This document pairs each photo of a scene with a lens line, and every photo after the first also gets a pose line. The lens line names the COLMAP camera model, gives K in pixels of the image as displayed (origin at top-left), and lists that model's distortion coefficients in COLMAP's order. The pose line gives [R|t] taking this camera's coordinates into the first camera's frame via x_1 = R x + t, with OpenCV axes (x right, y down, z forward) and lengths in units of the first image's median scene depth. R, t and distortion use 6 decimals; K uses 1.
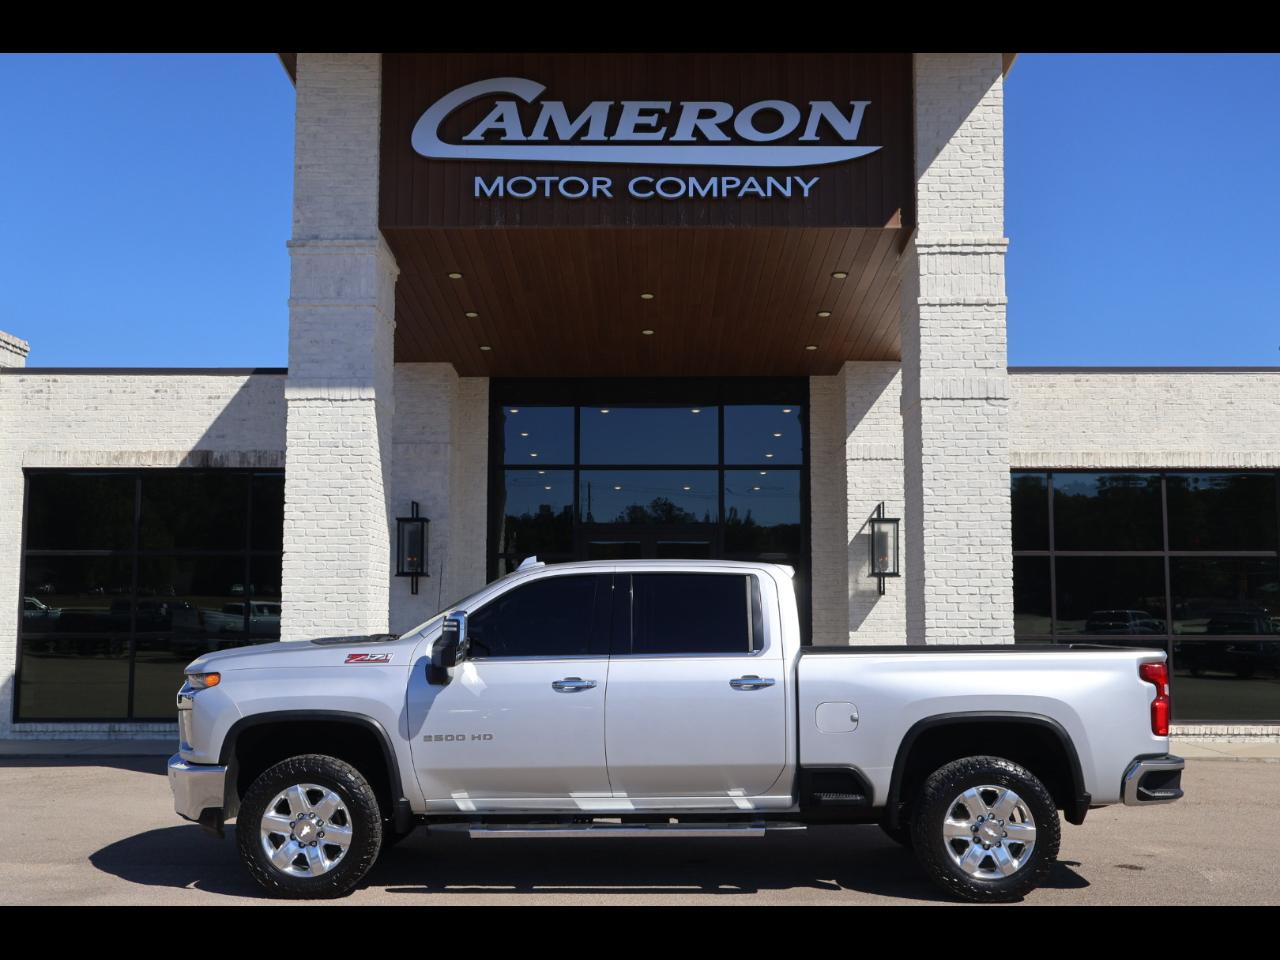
lens RADIAL K [[1367.9, 0, 635.1], [0, 1367.9, 480.7], [0, 0, 1]] dist [0.013518, 0.000000]
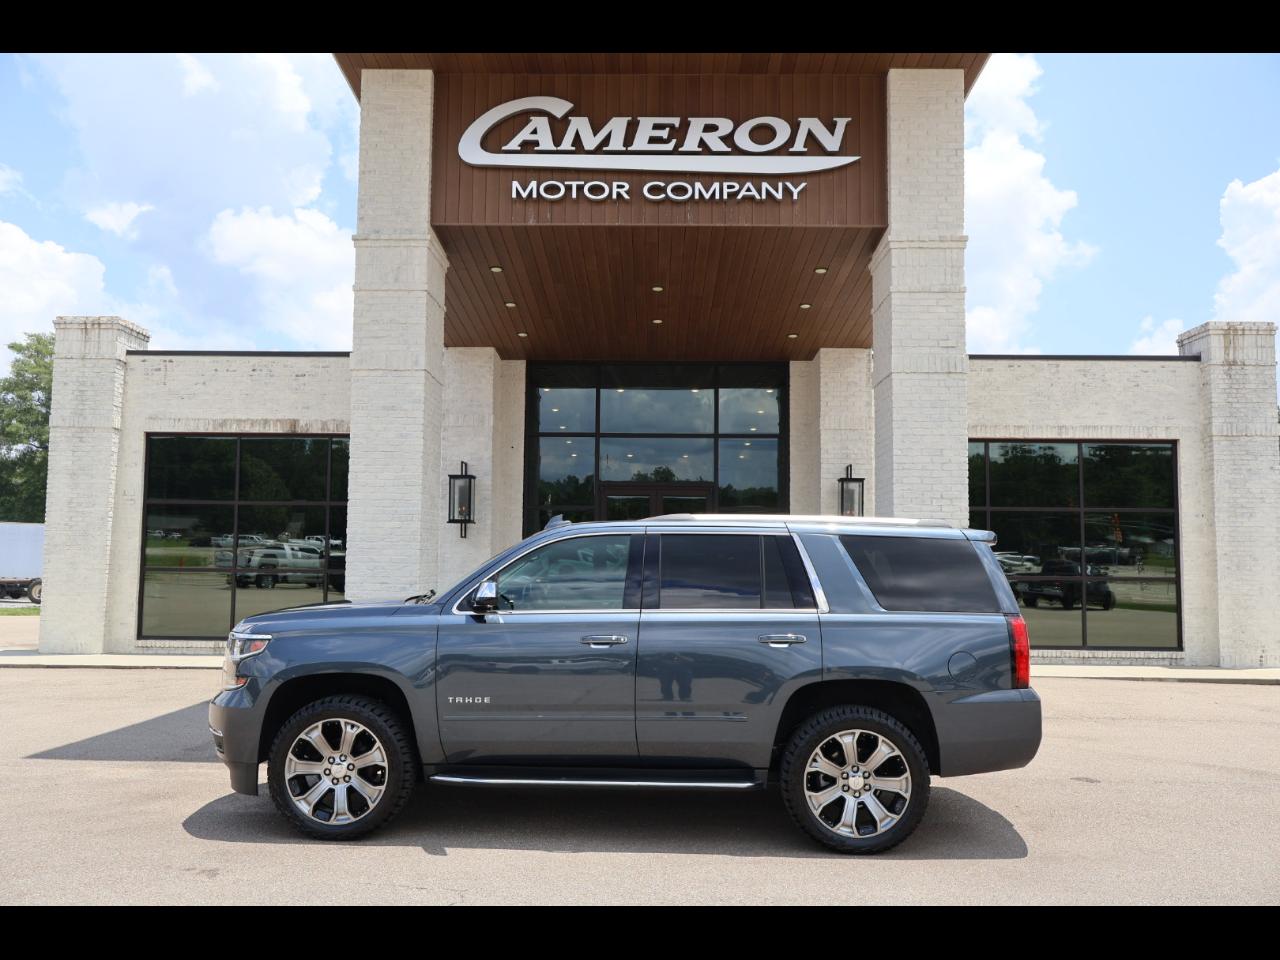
lens RADIAL K [[1034.3, 0, 634.3], [0, 1034.3, 478.6], [0, 0, 1]] dist [0.007500, -0.013160]
pose [[0.999952, 0.007475, -0.006300, -0.005064], [-0.007350, 0.999780, 0.019663, 0.014596], [0.006446, -0.019615, 0.999787, 0.109559]]
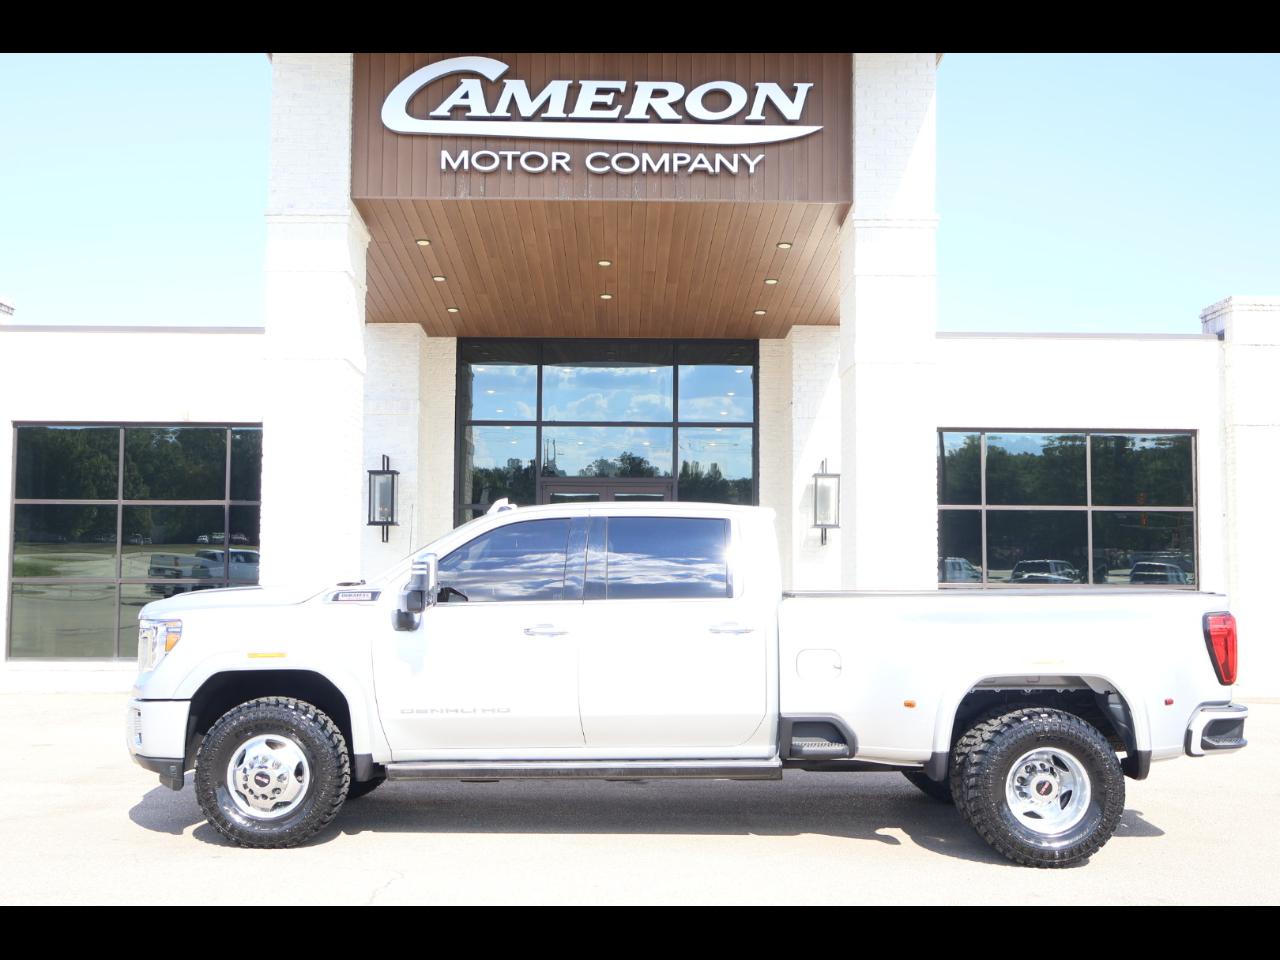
lens RADIAL K [[1373.4, 0, 633.5], [0, 1373.4, 489.1], [0, 0, 1]] dist [0.013678, 0.000000]
pose [[0.999807, 0.005968, 0.018717, 0.013826], [-0.006712, 0.999180, 0.039937, -0.002663], [-0.018464, -0.040055, 0.999027, -0.080766]]
